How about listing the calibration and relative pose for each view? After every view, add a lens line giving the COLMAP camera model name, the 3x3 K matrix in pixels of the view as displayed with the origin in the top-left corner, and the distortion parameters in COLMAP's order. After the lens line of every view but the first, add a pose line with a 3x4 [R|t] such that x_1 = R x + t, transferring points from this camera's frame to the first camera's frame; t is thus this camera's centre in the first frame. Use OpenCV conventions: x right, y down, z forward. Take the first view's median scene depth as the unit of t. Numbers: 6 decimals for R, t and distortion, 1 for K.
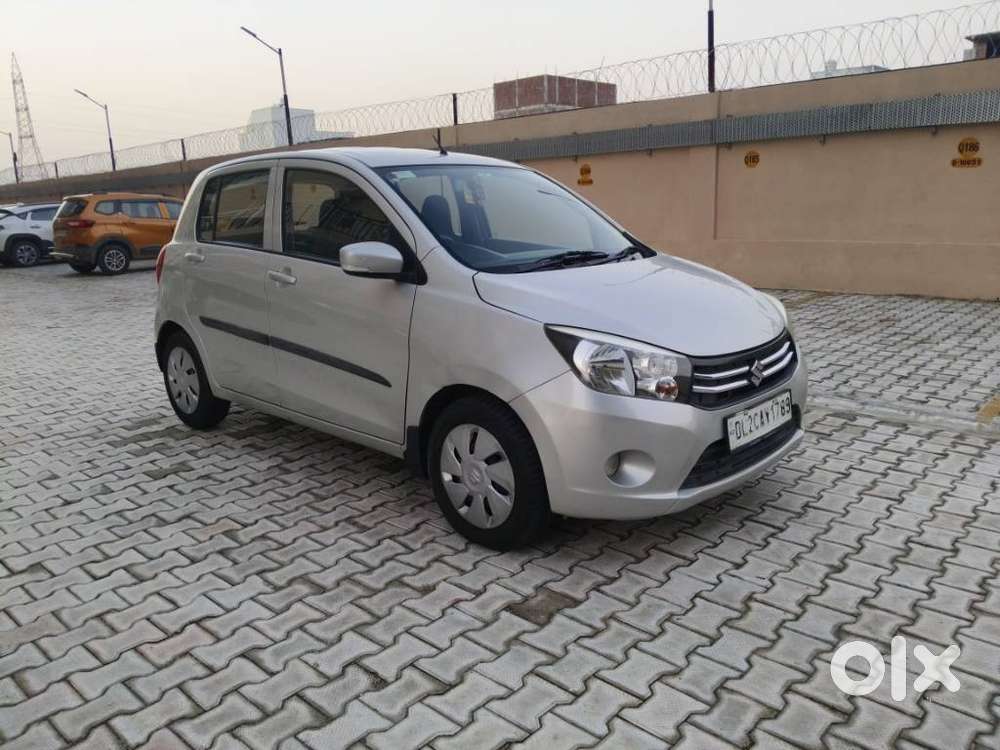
lens RADIAL K [[762.1, 0, 492.5], [0, 762.1, 376.3], [0, 0, 1]] dist [0.044399, -0.081347]
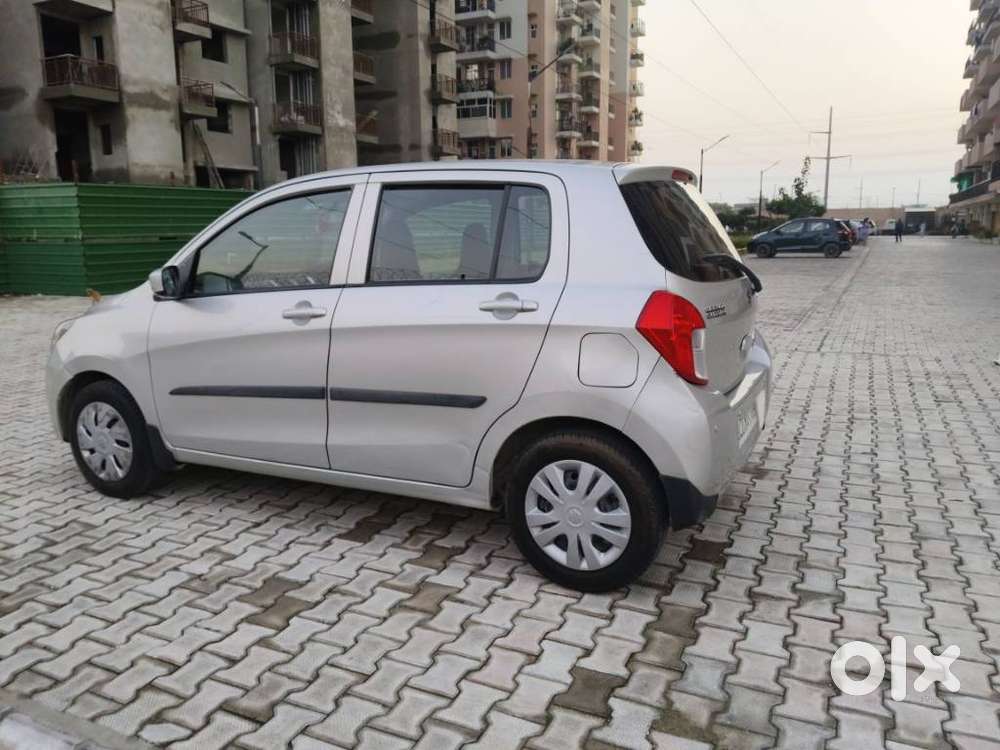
lens RADIAL K [[762.1, 0, 502.2], [0, 762.1, 368.3], [0, 0, 1]] dist [0.044399, -0.081347]
pose [[-0.954300, 0.093944, -0.283699, 0.074194], [-0.027560, 0.917596, 0.396558, -0.581678], [0.297575, 0.386255, -0.873073, 2.505498]]
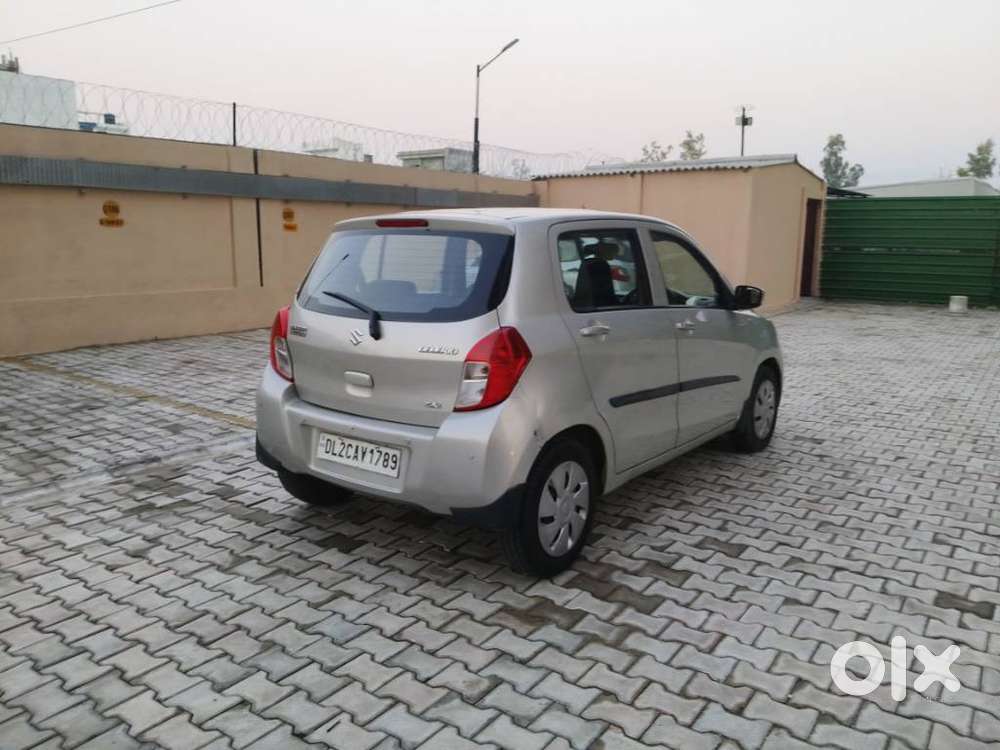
lens RADIAL K [[762.1, 0, 502.7], [0, 762.1, 360.7], [0, 0, 1]] dist [0.044399, -0.081347]
pose [[-0.117584, -0.135031, 0.983840, -1.586776], [0.219684, 0.962630, 0.158375, -0.371818], [-0.968459, 0.234756, -0.083526, 1.596043]]
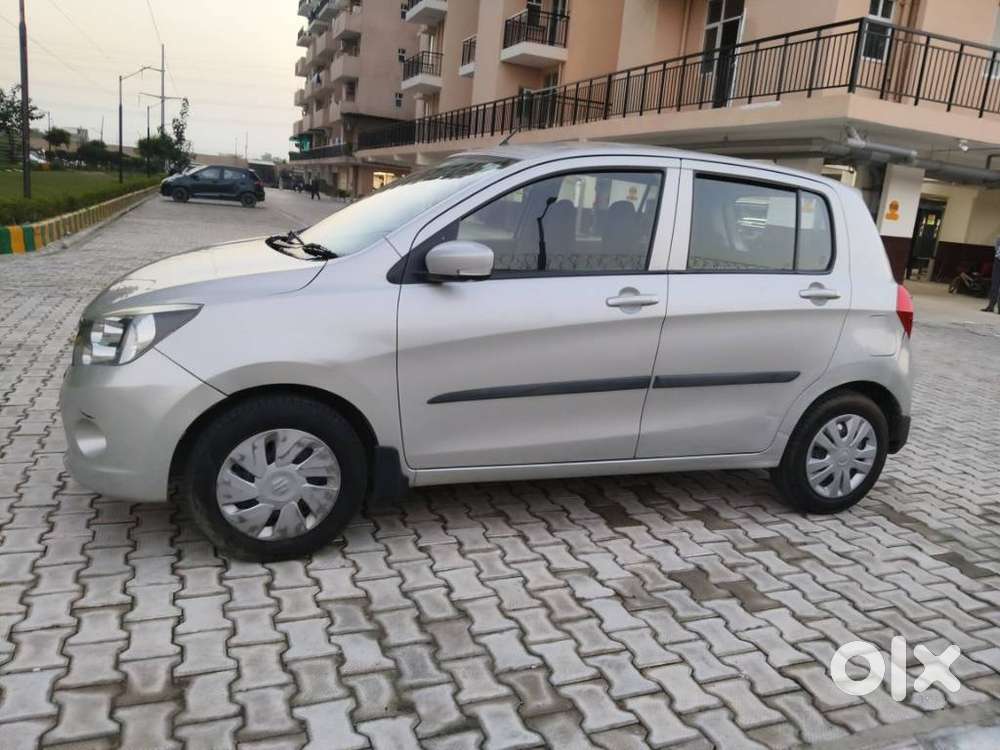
lens RADIAL K [[762.1, 0, 498.3], [0, 762.1, 368.0], [0, 0, 1]] dist [0.044399, -0.081347]
pose [[-0.434567, 0.184868, -0.881462, 0.958888], [-0.281047, 0.902000, 0.327733, -0.430668], [0.855666, 0.390154, -0.340023, 1.734336]]
